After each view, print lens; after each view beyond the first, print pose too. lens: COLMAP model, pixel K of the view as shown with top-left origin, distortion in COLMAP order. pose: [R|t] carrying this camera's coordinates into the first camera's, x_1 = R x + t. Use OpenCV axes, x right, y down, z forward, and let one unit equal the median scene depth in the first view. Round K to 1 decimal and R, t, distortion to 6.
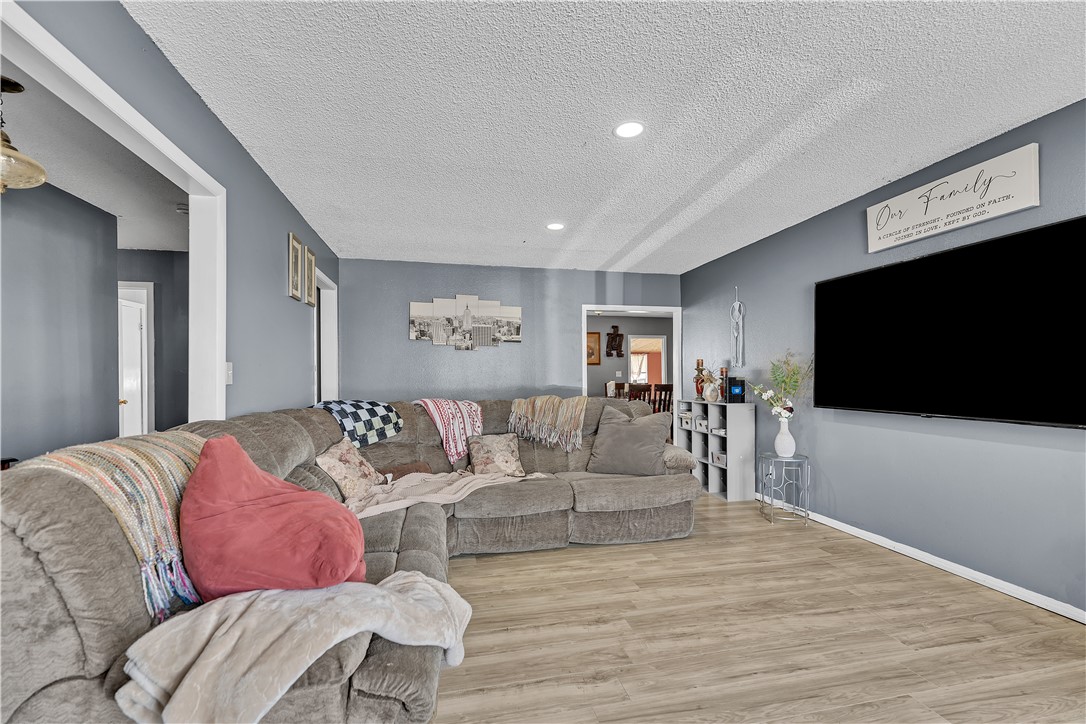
lens RADIAL K [[447.9, 0, 592.6], [0, 447.9, 381.6], [0, 0, 1]] dist [0.001146, -0.000422]
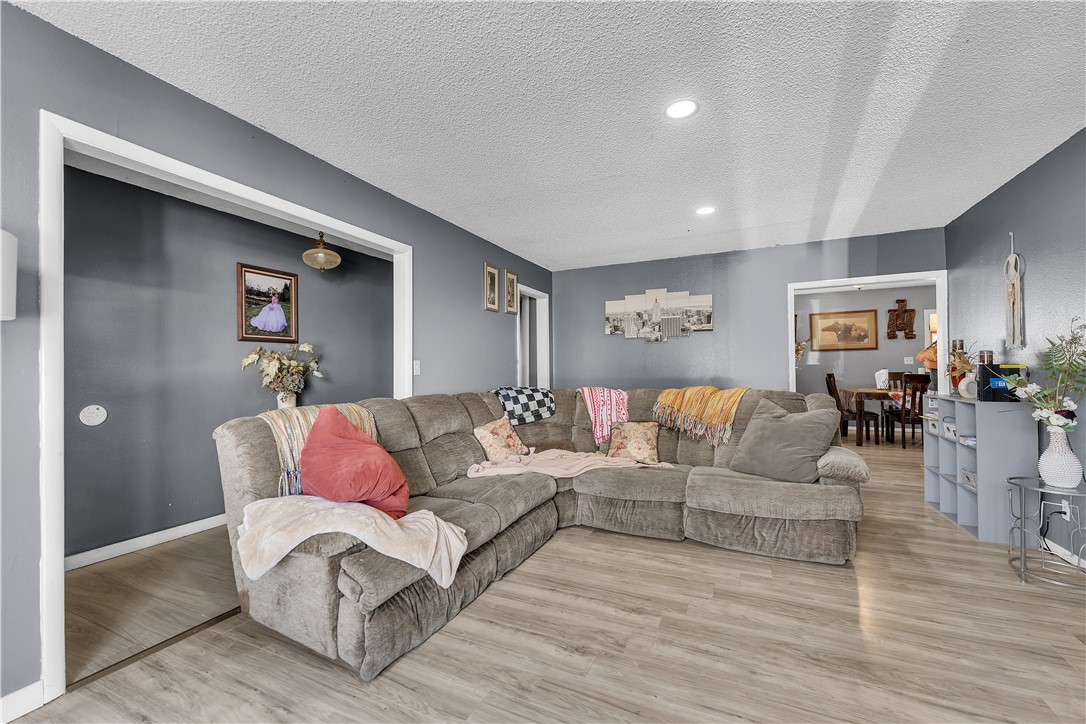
lens RADIAL K [[441.2, 0, 550.4], [0, 441.2, 367.9], [0, 0, 1]] dist [0.000549, 0.000131]
pose [[0.797658, -0.008141, -0.603055, 0.276978], [0.004115, 0.999959, -0.008056, -0.002274], [0.603096, 0.003944, 0.797659, 0.053522]]
